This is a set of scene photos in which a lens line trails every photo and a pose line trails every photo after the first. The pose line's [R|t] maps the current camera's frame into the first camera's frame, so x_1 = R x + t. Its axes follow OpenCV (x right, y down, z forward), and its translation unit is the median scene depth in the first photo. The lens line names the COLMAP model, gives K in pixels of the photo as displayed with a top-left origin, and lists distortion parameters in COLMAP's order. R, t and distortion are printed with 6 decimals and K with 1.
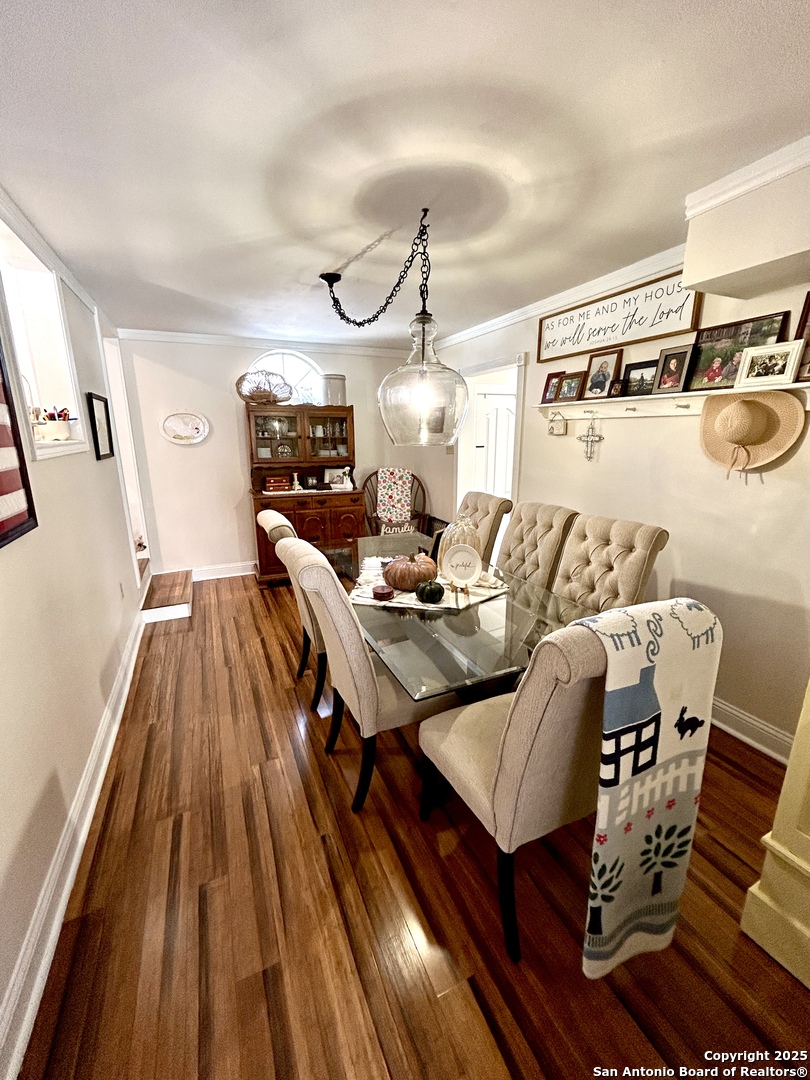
lens RADIAL K [[444.5, 0, 411.3], [0, 444.5, 534.5], [0, 0, 1]] dist [0.001479, -0.000055]
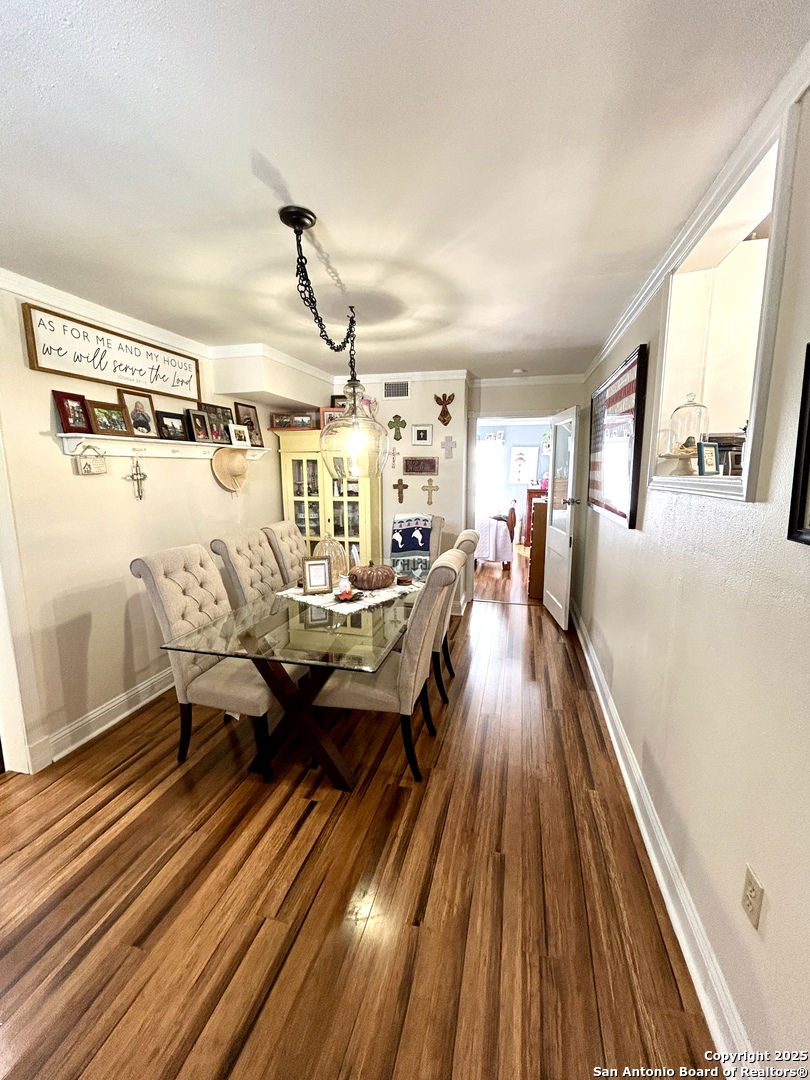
lens RADIAL K [[444.5, 0, 408.8], [0, 444.5, 540.0], [0, 0, 1]] dist [0.001479, -0.000055]
pose [[-0.777210, -0.086130, 0.623319, -0.698942], [0.156982, 0.932726, 0.324622, -0.326390], [-0.609345, 0.350150, -0.711403, 1.451252]]
